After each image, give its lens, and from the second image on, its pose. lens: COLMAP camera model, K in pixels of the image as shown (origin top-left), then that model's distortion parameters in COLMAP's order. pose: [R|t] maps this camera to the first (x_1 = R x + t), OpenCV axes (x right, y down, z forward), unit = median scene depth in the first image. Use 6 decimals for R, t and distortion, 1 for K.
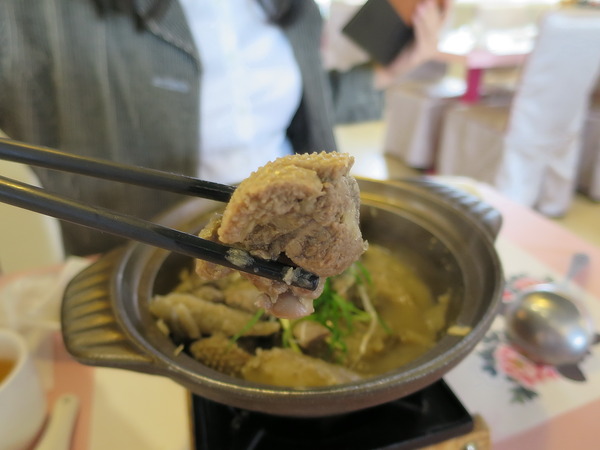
lens RADIAL K [[438.5, 0, 295.6], [0, 438.5, 229.3], [0, 0, 1]] dist [-0.048134, 0.005001]
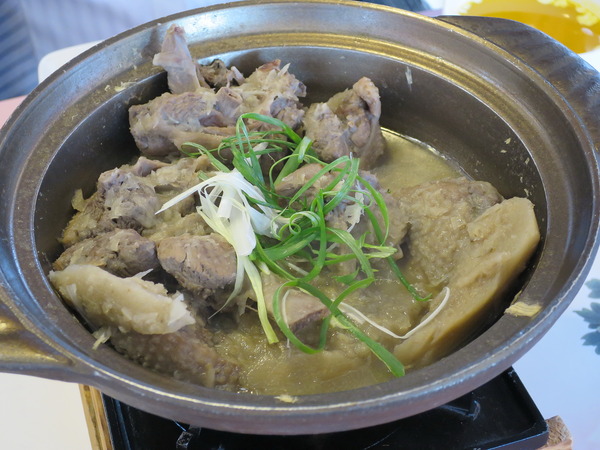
lens RADIAL K [[979.9, 0, 299.8], [0, 979.9, 224.7], [0, 0, 1]] dist [-0.178486, 0.000000]
pose [[0.998724, -0.001122, 0.050487, -0.043974], [-0.009658, 0.977056, 0.212763, -0.235434], [-0.049567, -0.212979, 0.975799, -0.451822]]
